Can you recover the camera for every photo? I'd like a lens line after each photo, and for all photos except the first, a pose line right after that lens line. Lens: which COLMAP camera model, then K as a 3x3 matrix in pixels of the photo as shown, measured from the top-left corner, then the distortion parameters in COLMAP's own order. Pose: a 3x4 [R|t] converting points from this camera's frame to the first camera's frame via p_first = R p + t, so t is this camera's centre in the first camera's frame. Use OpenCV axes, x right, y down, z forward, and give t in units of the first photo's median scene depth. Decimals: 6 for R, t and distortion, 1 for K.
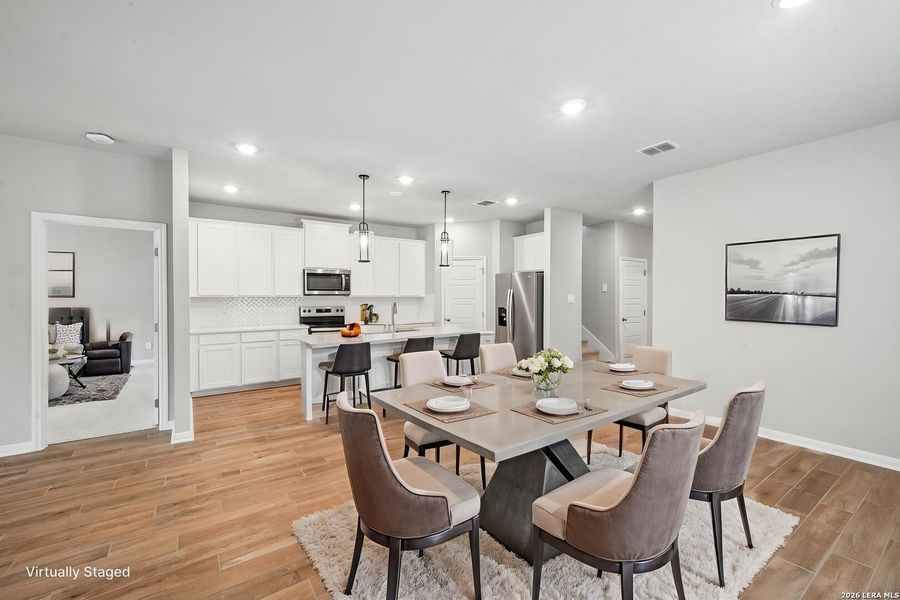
lens RADIAL K [[413.1, 0, 450.1], [0, 413.1, 297.3], [0, 0, 1]] dist [-0.000703, 0.000022]
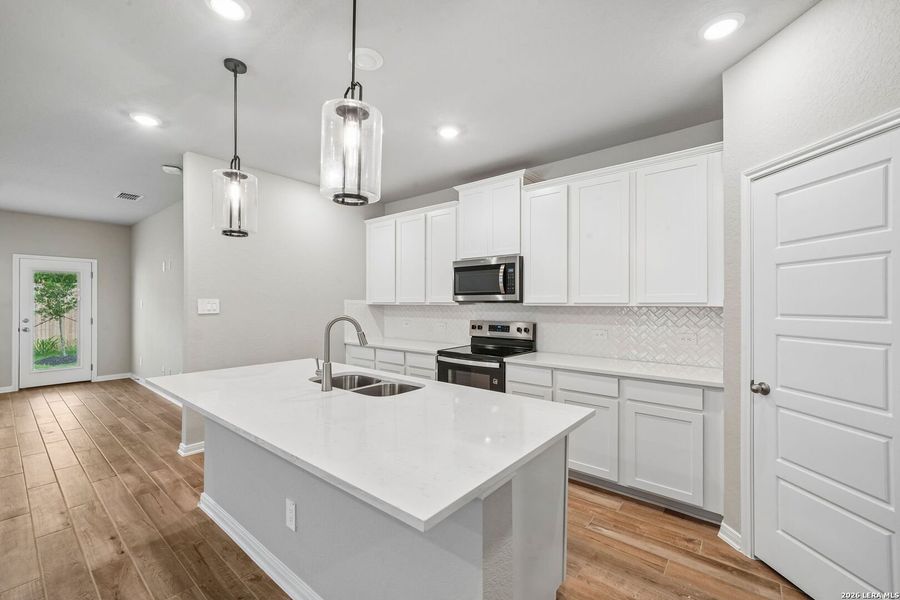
lens RADIAL K [[378.3, 0, 449.6], [0, 378.3, 300.0], [0, 0, 1]] dist [0.000709, 0.001244]
pose [[0.234726, -0.009856, -0.972012, 0.221531], [-0.004716, 0.999925, -0.011278, -0.001951], [0.972050, 0.007231, 0.234662, 0.848687]]
